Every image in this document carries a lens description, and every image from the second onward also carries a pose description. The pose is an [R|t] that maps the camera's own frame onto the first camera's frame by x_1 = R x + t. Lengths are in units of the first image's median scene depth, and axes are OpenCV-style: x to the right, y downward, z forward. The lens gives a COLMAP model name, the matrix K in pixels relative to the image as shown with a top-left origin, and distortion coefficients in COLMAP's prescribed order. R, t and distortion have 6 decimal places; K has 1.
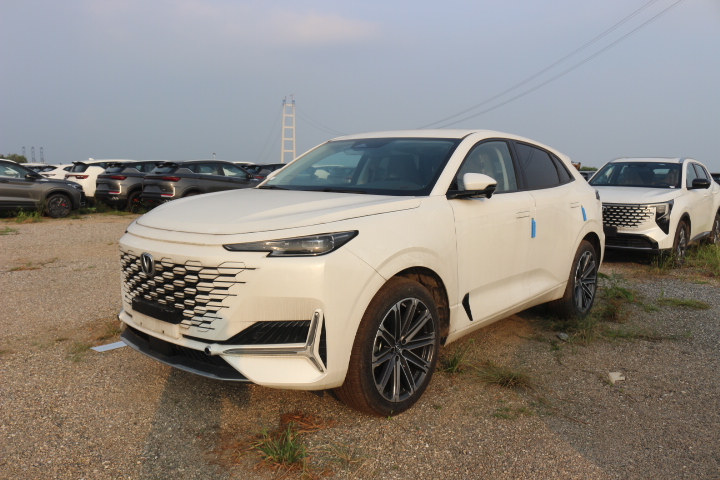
lens RADIAL K [[628.7, 0, 360.0], [0, 628.7, 240.0], [0, 0, 1]] dist [-0.198727, 0.215795]
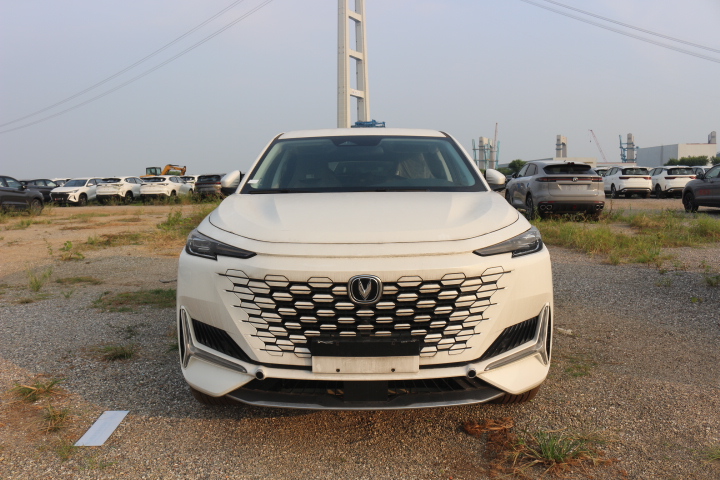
lens RADIAL K [[628.7, 0, 360.0], [0, 628.7, 240.0], [0, 0, 1]] dist [-0.198727, 0.215795]
pose [[0.737307, -0.094268, 0.668948, -0.920722], [0.096399, 0.994764, 0.033932, -0.052258], [-0.668644, 0.039467, 0.742534, 0.444436]]
